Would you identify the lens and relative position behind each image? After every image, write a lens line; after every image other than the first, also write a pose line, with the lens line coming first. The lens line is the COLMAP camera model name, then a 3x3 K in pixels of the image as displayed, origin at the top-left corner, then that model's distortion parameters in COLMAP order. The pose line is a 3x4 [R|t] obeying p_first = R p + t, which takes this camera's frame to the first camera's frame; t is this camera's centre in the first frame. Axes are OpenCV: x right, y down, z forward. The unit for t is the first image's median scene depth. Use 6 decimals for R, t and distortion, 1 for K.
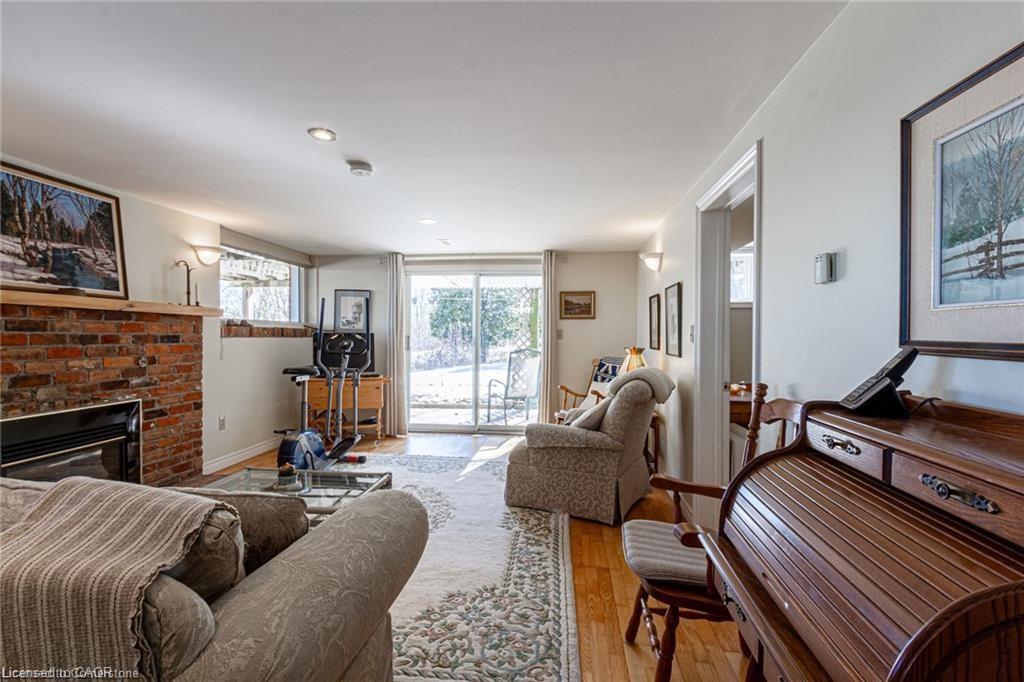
lens RADIAL K [[504.1, 0, 512.0], [0, 504.1, 341.0], [0, 0, 1]] dist [-0.001462, 0.000428]
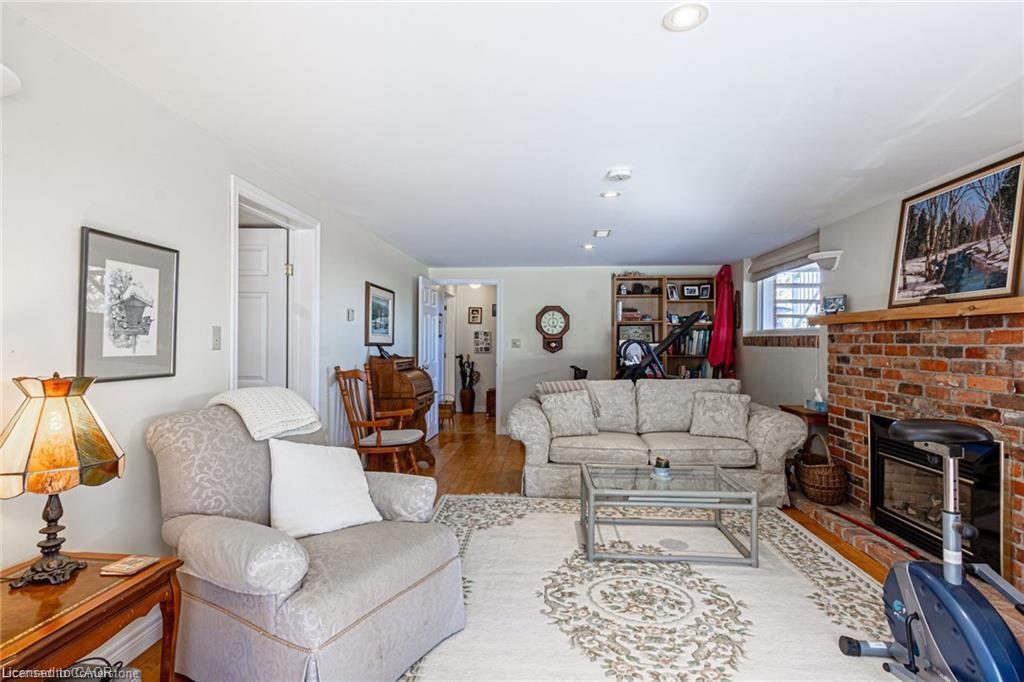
lens RADIAL K [[504.1, 0, 512.0], [0, 504.1, 341.0], [0, 0, 1]] dist [-0.001462, 0.000428]
pose [[-0.998918, -0.010787, -0.045241, -0.047013], [-0.011187, 0.999900, 0.008603, -0.022111], [0.045143, 0.009100, -0.998939, 1.902166]]
